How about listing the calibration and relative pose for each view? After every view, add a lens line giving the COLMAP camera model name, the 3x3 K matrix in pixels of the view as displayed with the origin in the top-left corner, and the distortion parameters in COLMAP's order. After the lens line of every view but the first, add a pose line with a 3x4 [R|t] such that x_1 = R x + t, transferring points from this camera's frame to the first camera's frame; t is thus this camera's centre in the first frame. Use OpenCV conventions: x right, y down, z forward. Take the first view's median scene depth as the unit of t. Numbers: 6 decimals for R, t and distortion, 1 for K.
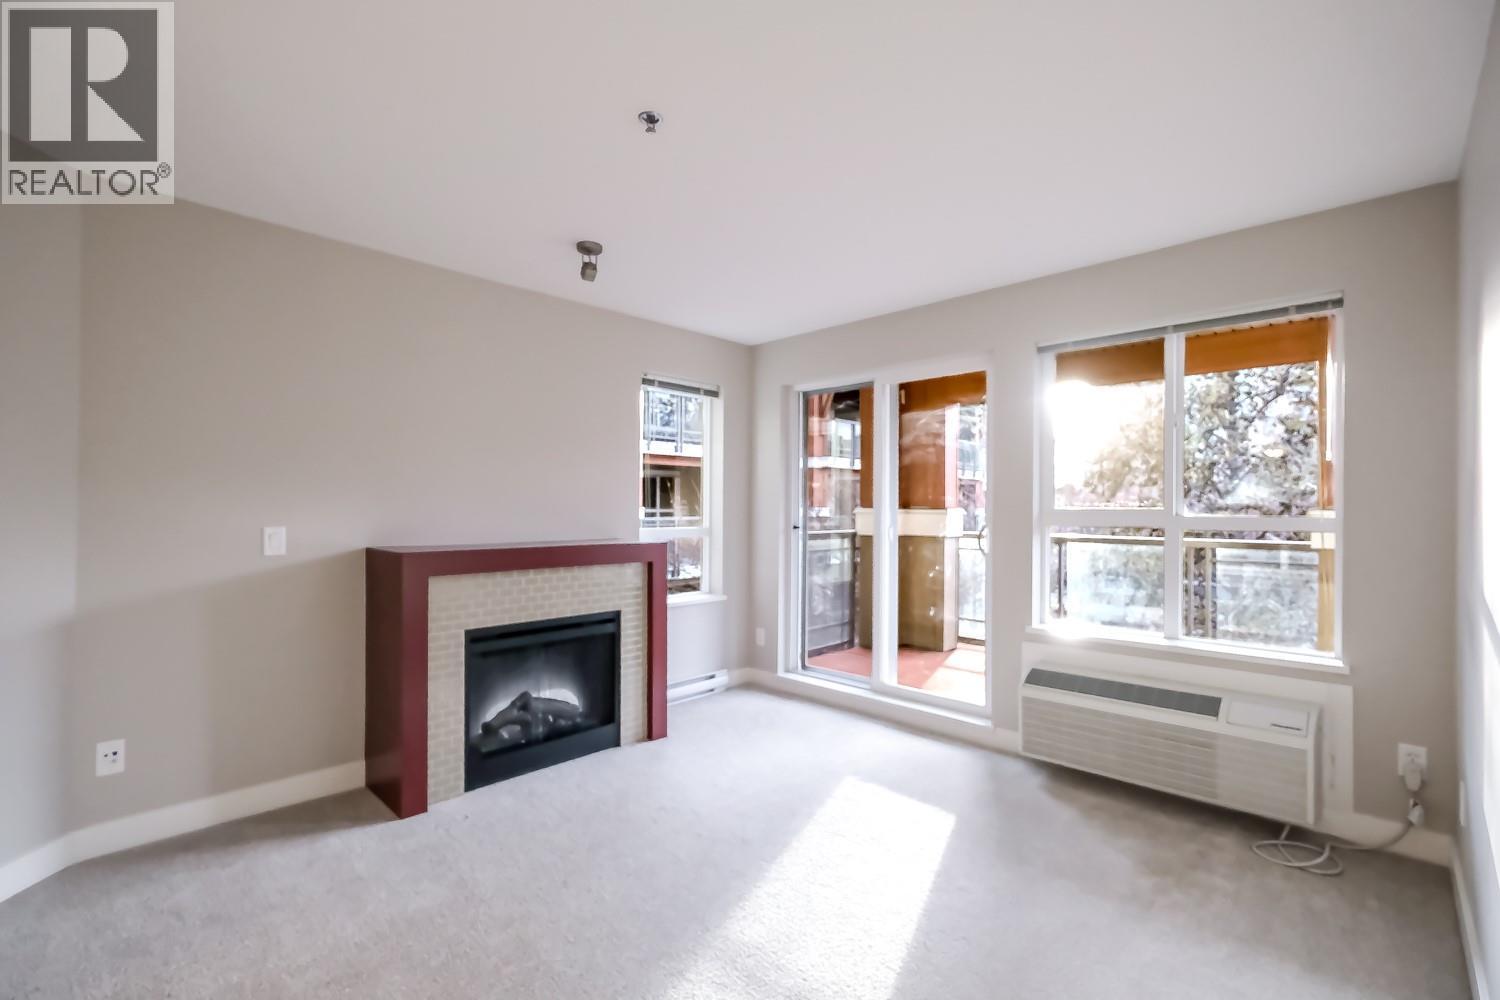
lens RADIAL K [[663.6, 0, 746.8], [0, 663.6, 504.9], [0, 0, 1]] dist [0.000043, 0.000065]
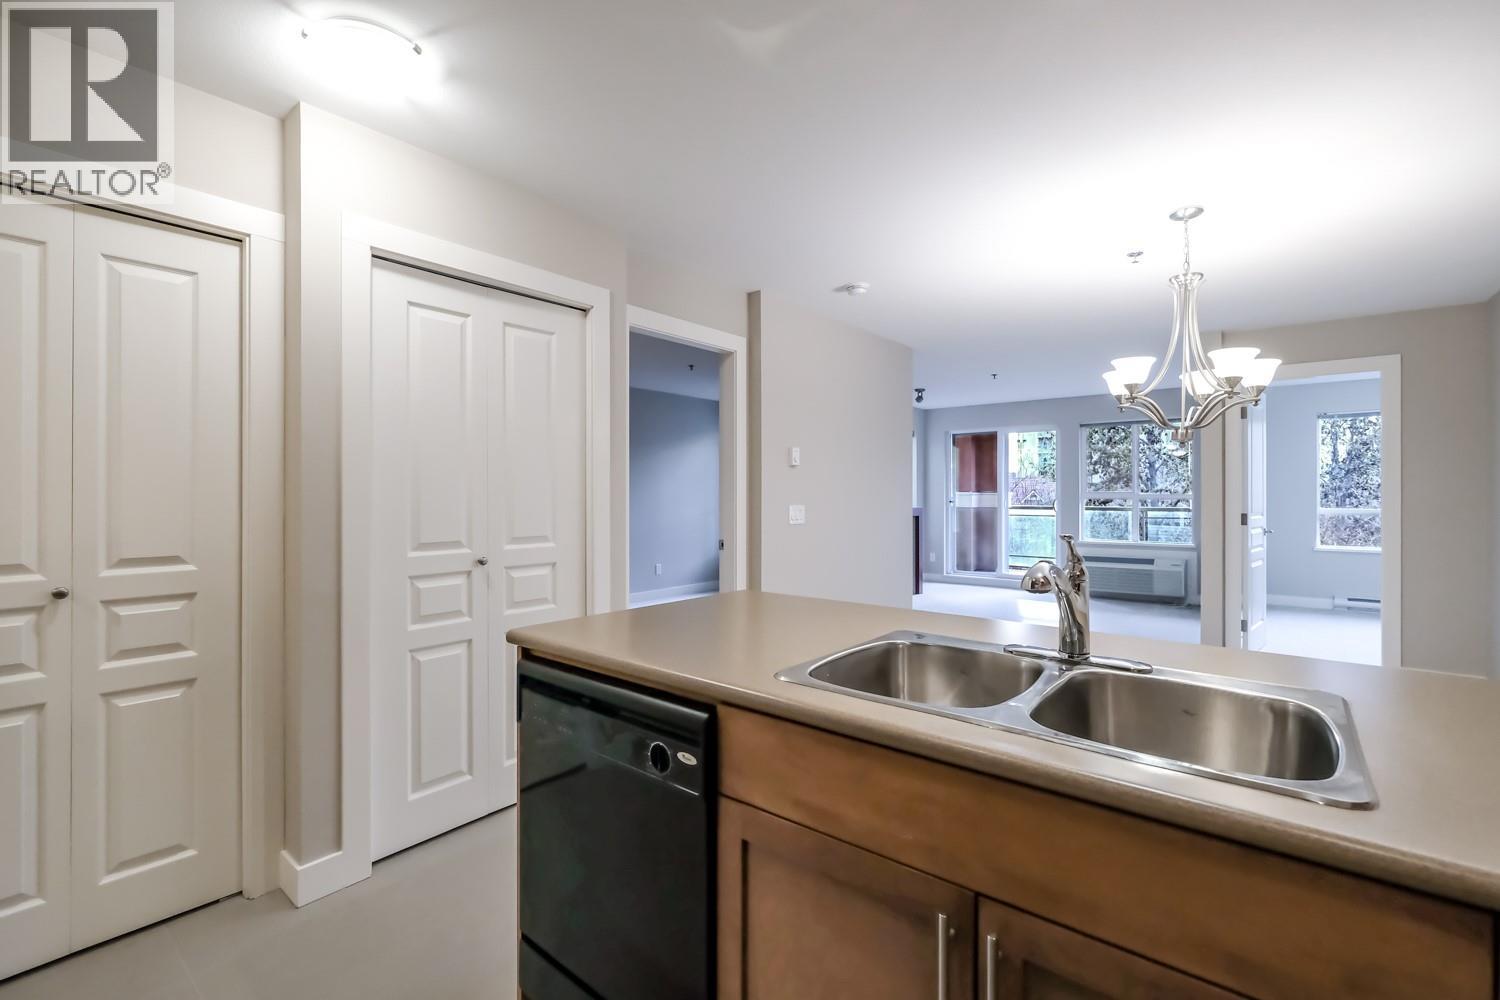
lens RADIAL K [[663.6, 0, 746.8], [0, 663.6, 504.9], [0, 0, 1]] dist [0.000043, 0.000065]
pose [[0.996097, -0.009739, 0.087728, -0.716816], [0.007908, 0.999744, 0.021189, -0.004689], [-0.087911, -0.020412, 0.995919, -0.941592]]
